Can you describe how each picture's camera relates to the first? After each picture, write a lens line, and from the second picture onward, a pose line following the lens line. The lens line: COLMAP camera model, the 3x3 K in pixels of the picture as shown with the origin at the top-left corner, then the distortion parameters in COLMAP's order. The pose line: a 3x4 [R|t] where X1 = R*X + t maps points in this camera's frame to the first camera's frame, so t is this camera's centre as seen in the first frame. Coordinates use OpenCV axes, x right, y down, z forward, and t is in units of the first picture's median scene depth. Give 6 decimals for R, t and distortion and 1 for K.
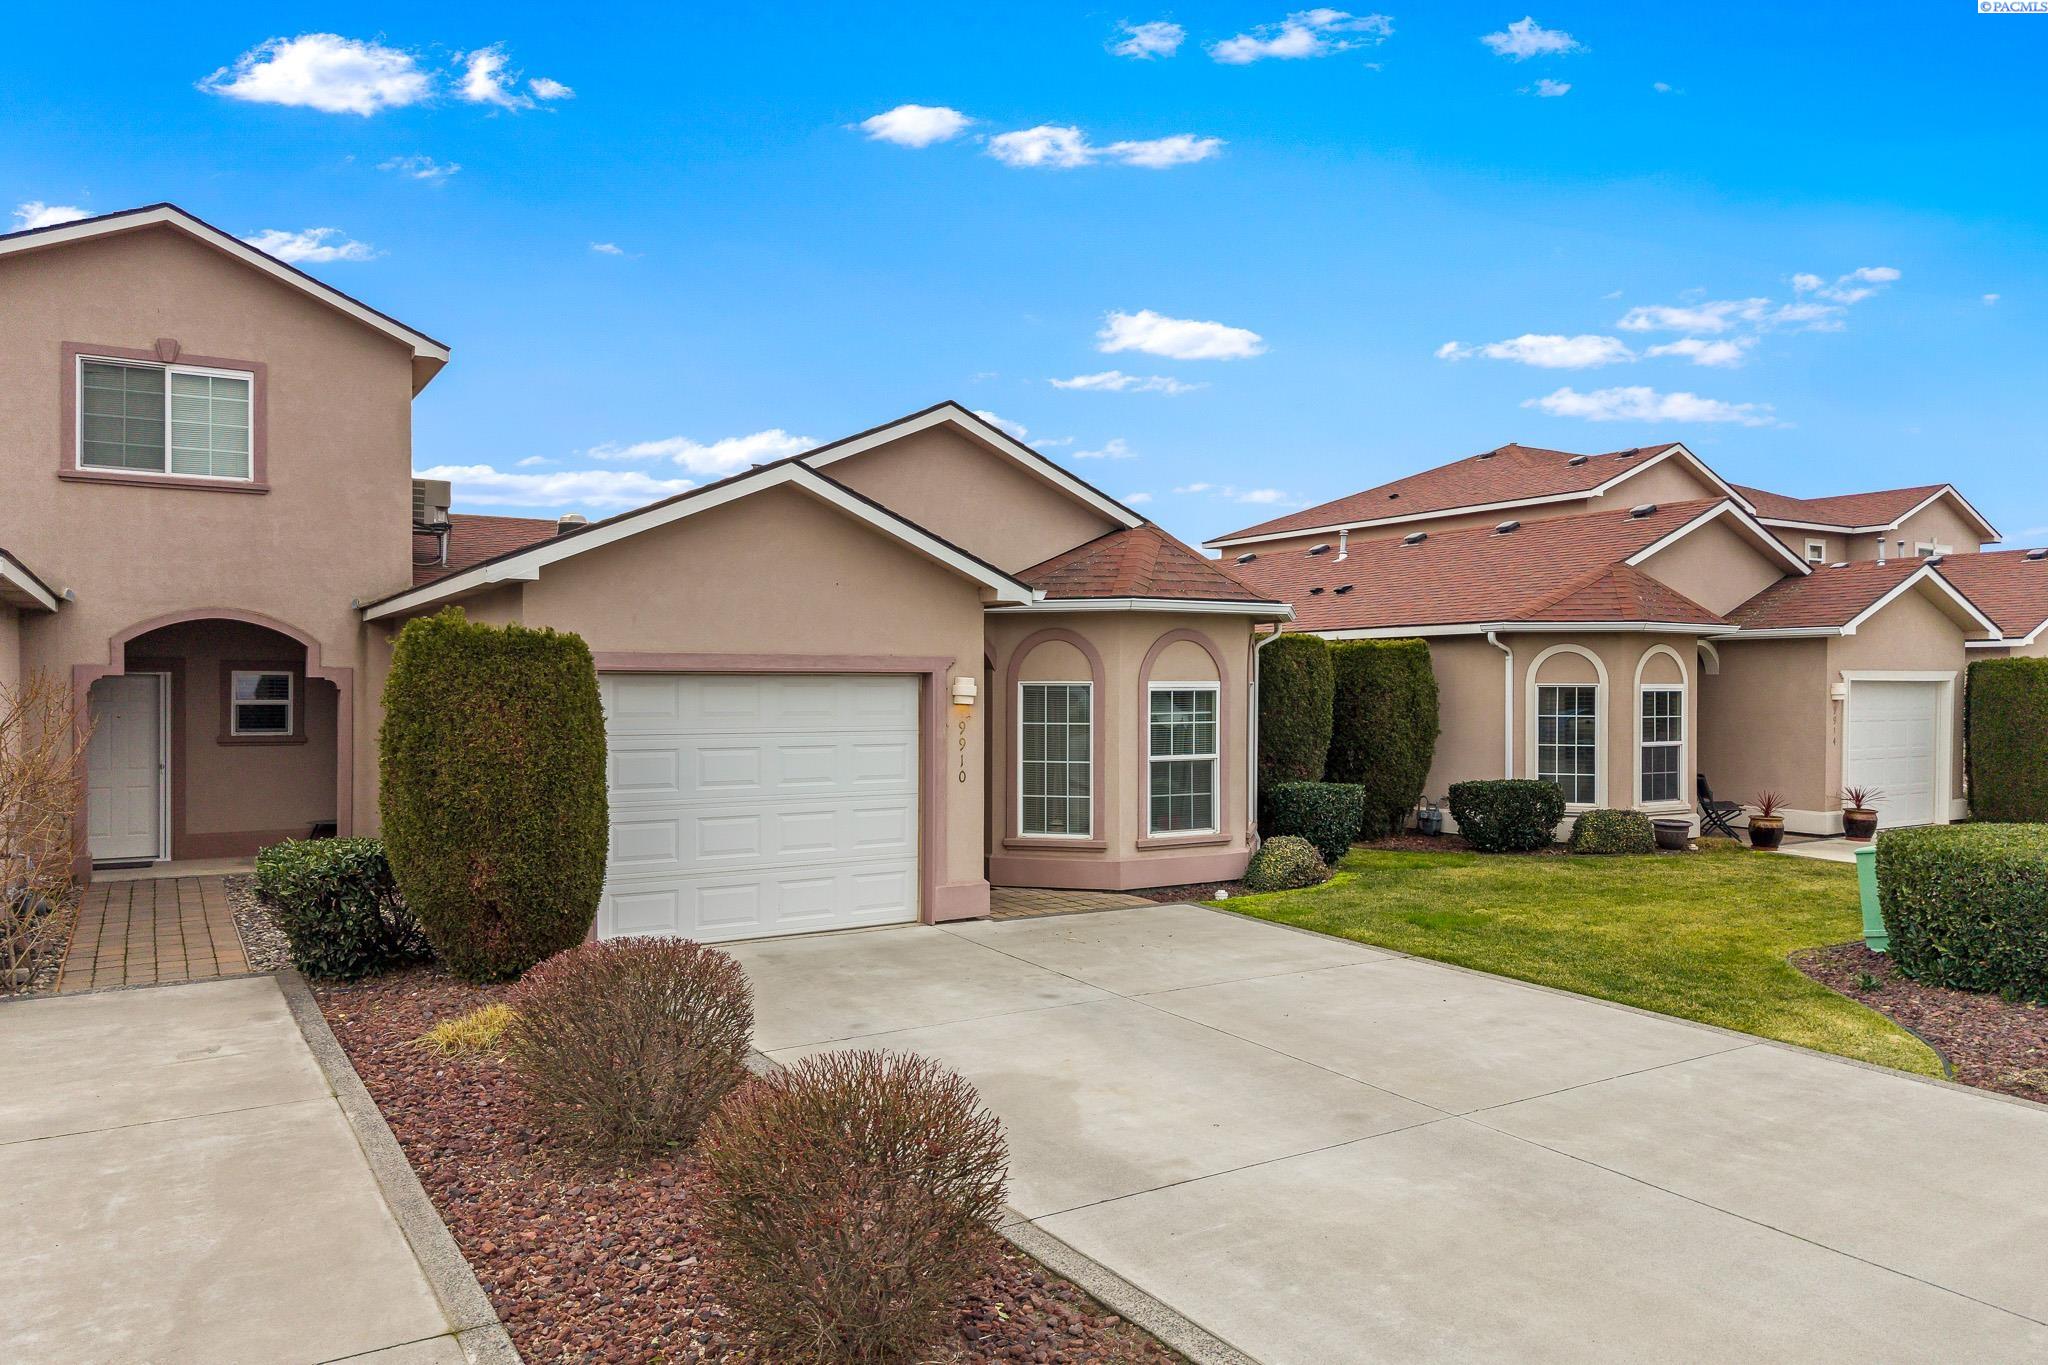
lens RADIAL K [[1380.9, 0, 1021.4], [0, 1380.9, 713.2], [0, 0, 1]] dist [0.024810, -0.029211]
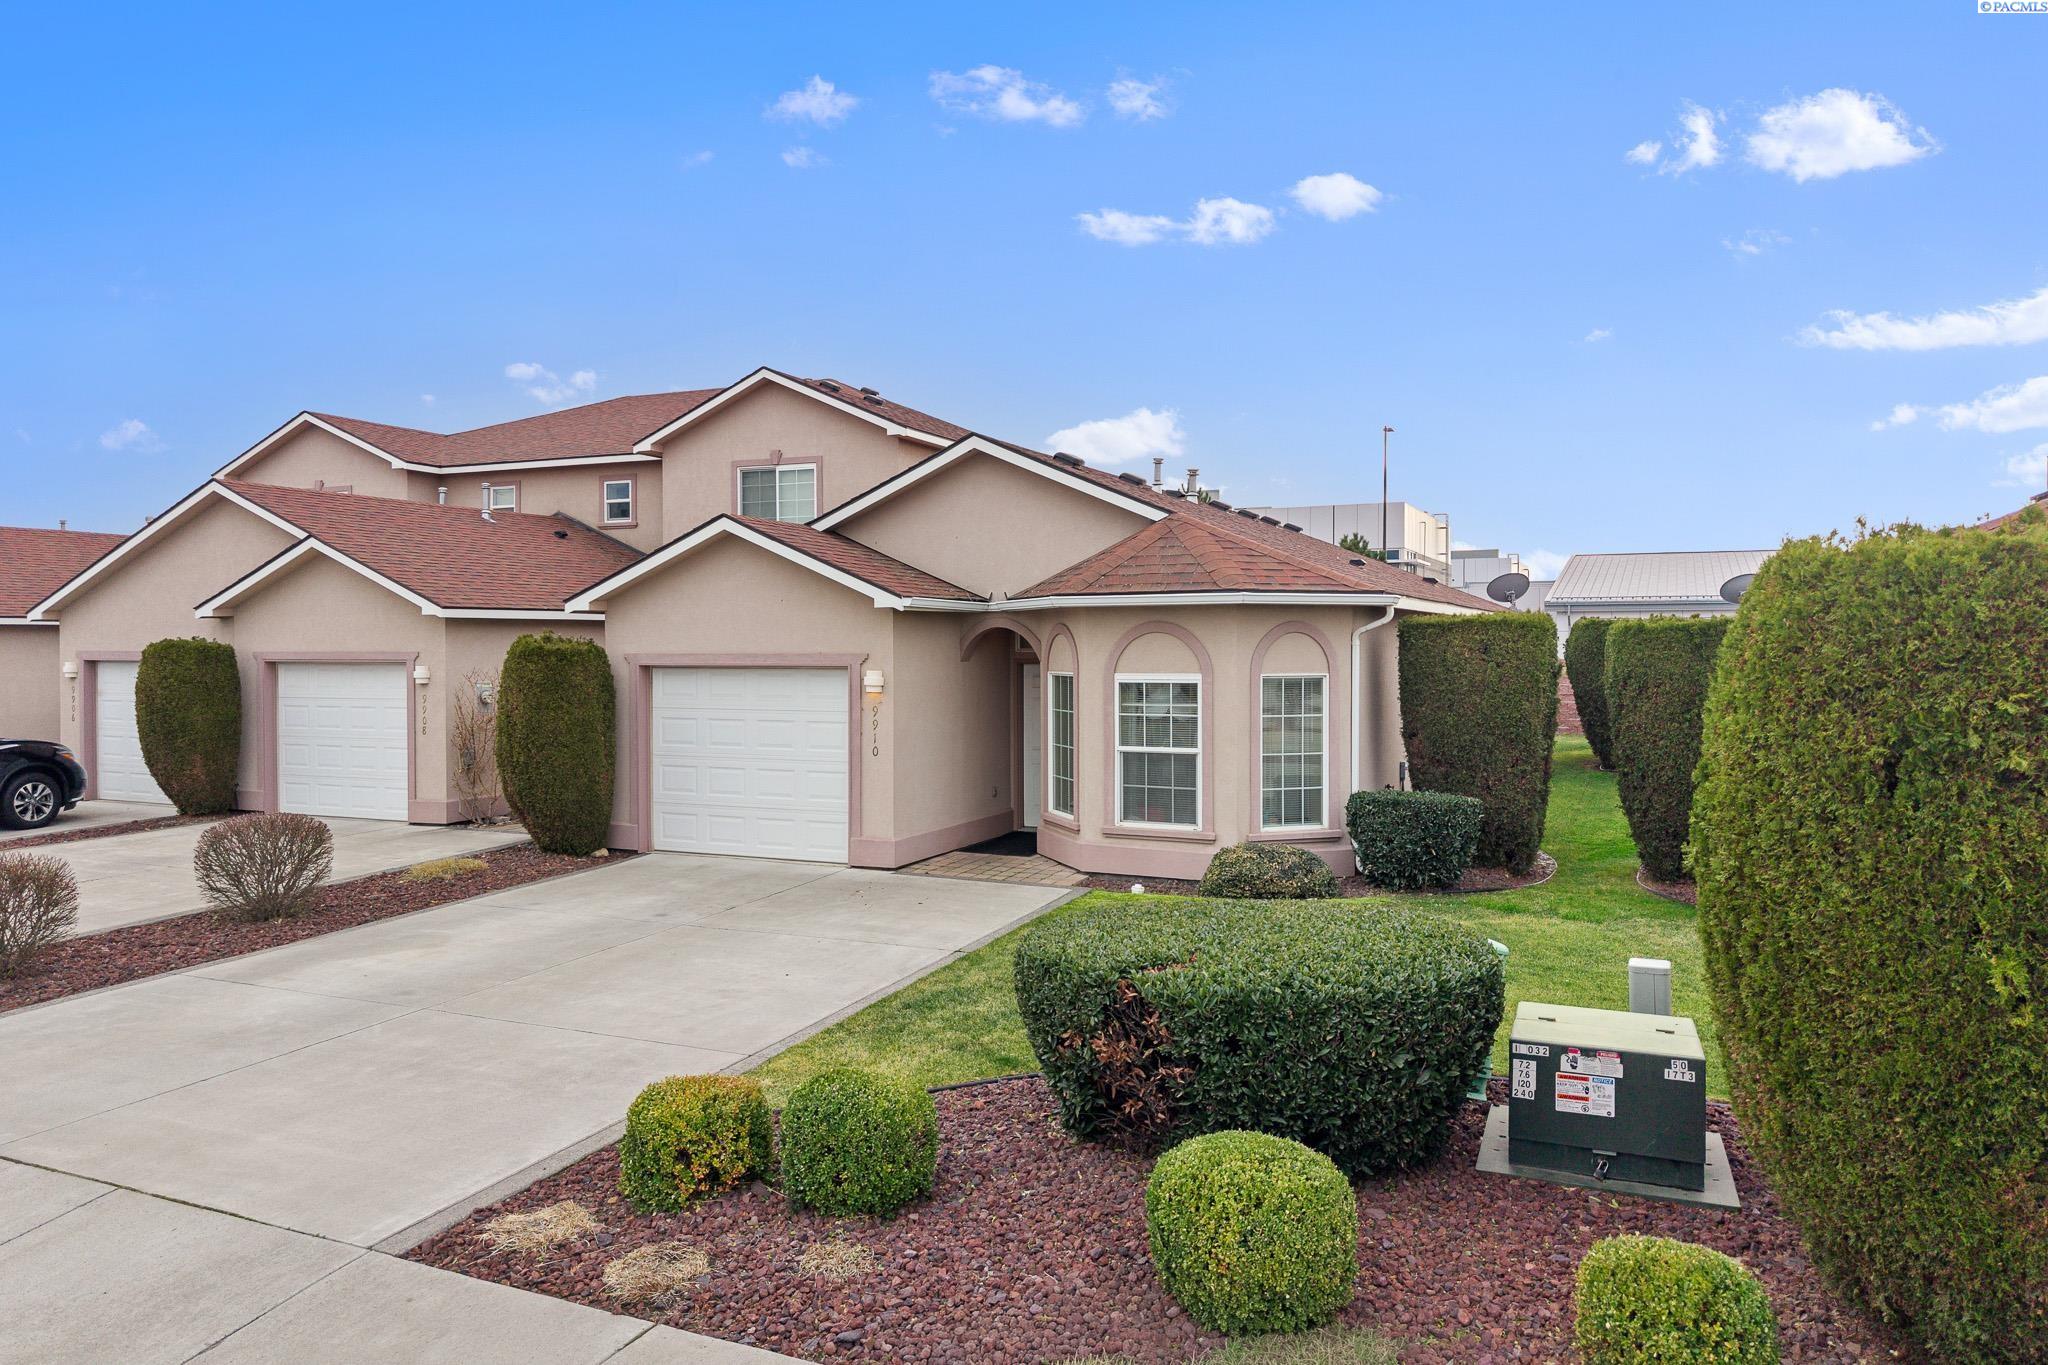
lens RADIAL K [[1380.9, 0, 1043.5], [0, 1380.9, 664.6], [0, 0, 1]] dist [0.024810, -0.029211]
pose [[0.560823, 0.010578, -0.827868, 0.892503], [-0.014476, 0.999891, 0.002970, -0.031148], [0.827809, 0.010319, 0.560915, 0.366615]]
